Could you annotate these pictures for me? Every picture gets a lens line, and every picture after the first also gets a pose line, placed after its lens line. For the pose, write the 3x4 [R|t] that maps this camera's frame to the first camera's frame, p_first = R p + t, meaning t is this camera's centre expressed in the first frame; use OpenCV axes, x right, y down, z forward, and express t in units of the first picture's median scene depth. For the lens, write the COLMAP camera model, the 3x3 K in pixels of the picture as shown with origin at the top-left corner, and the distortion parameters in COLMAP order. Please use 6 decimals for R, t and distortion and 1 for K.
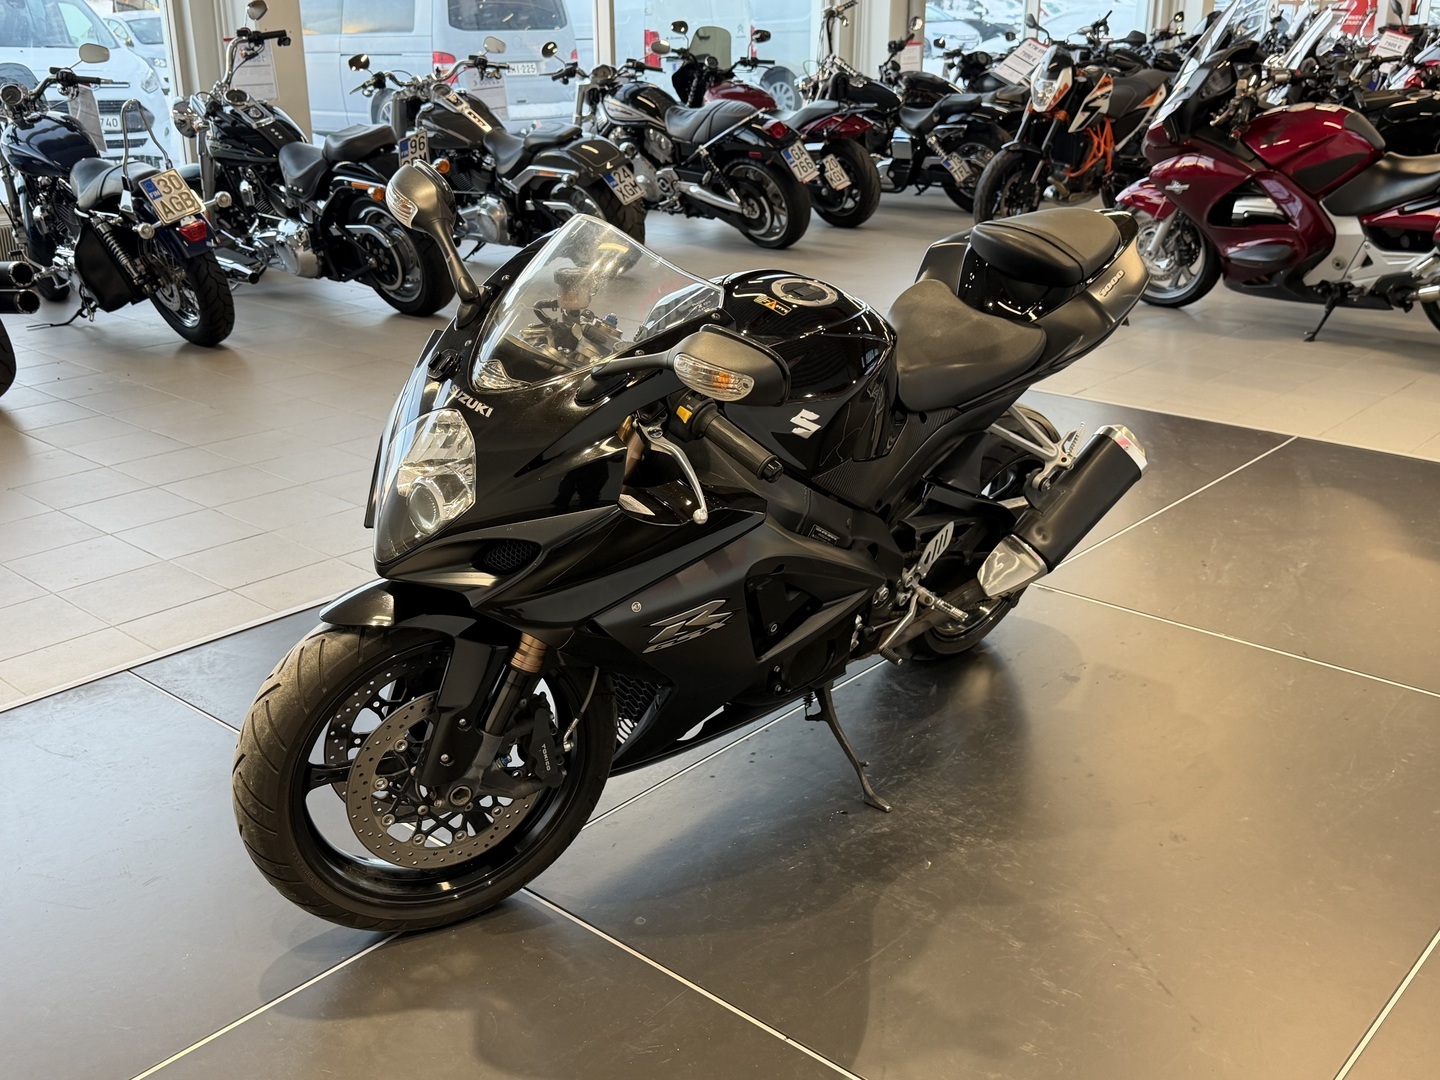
lens RADIAL K [[1472.5, 0, 636.2], [0, 1472.5, 539.9], [0, 0, 1]] dist [0.188719, -0.354914]
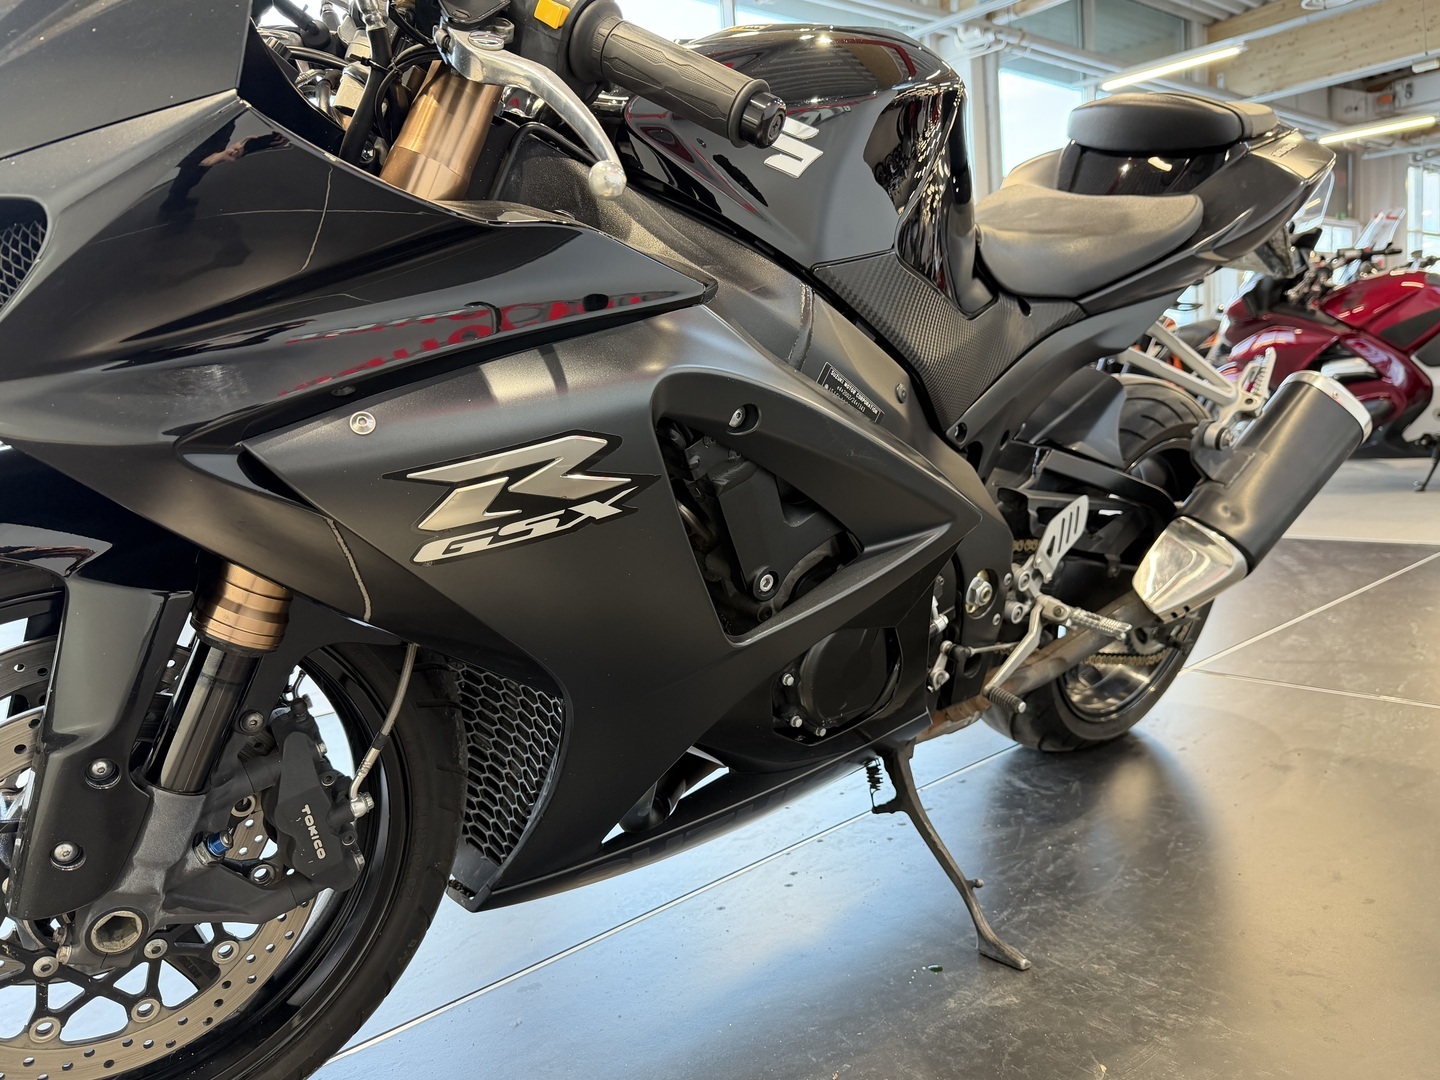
lens RADIAL K [[1055.3, 0, 720.0], [0, 1055.3, 540.0], [0, 0, 1]] dist [0.052809, -0.060900]
pose [[0.995180, -0.032129, -0.092649, 0.095543], [0.009782, 0.972614, -0.232219, 0.112409], [0.097573, 0.230194, 0.968241, 0.535355]]
